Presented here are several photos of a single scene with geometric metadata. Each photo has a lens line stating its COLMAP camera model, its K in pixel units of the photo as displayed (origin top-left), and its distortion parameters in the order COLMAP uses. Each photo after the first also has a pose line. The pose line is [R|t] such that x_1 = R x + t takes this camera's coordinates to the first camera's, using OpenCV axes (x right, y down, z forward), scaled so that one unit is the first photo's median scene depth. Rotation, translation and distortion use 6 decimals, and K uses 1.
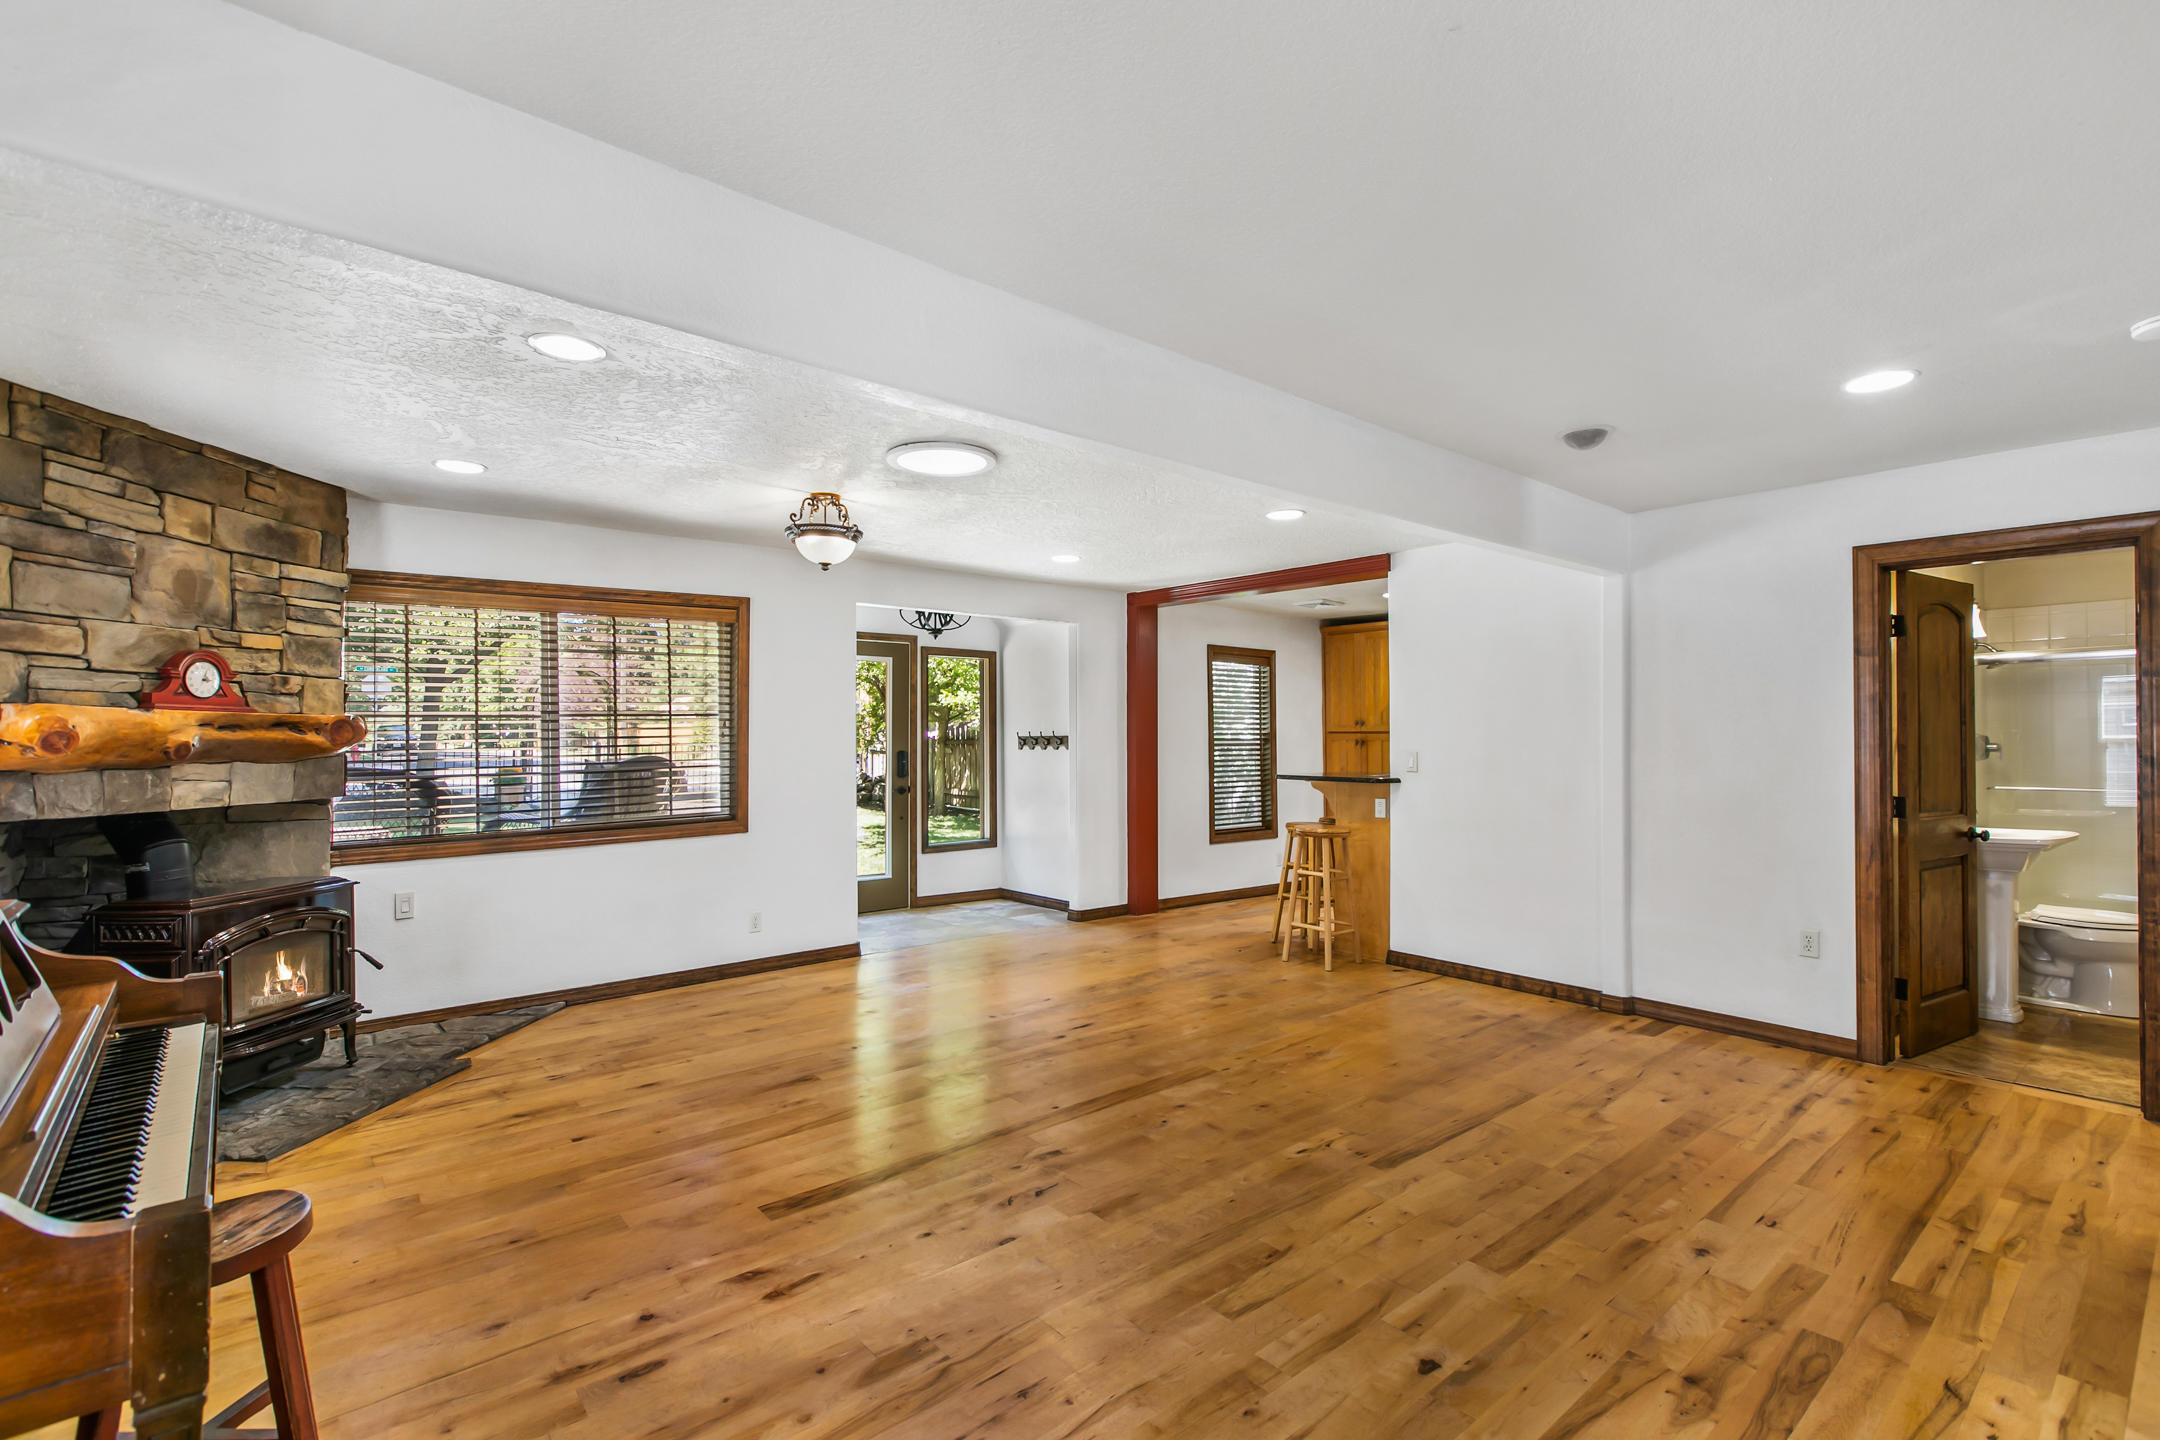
lens RADIAL K [[980.4, 0, 1080.0], [0, 980.4, 731.0], [0, 0, 1]] dist [0.003574, -0.000643]
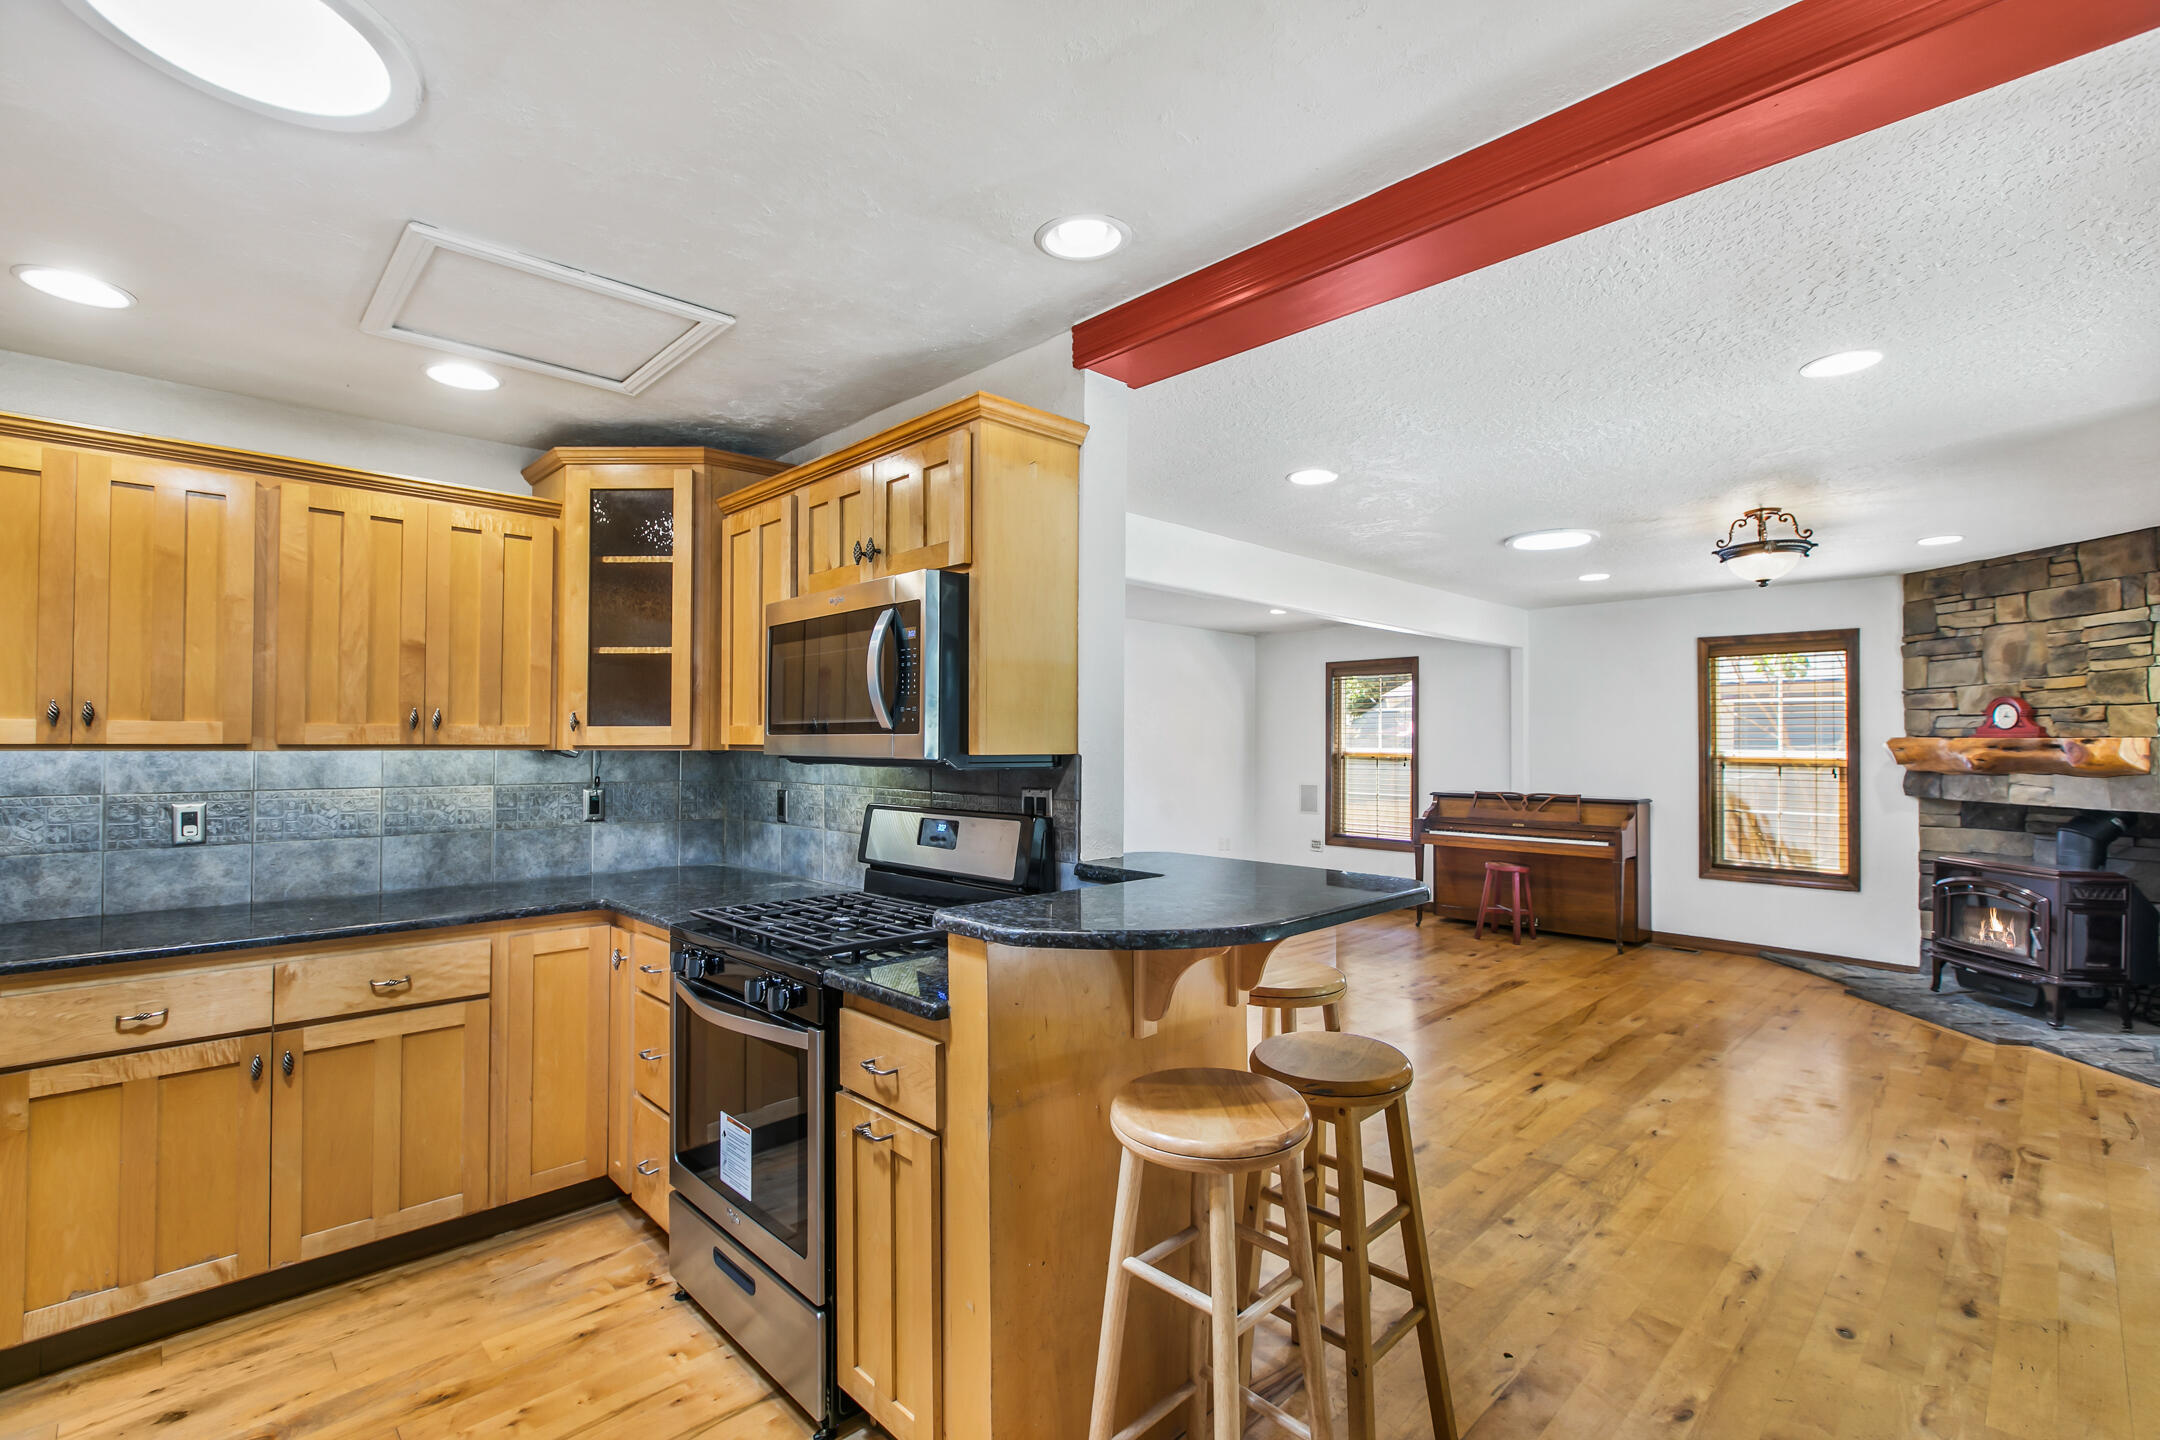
lens RADIAL K [[980.4, 0, 1079.4], [0, 980.4, 730.2], [0, 0, 1]] dist [0.003574, -0.000643]
pose [[-0.997919, -0.002840, -0.064414, 0.584606], [-0.001690, 0.999839, -0.017890, -0.002884], [0.064455, -0.017744, -0.997763, 2.354650]]
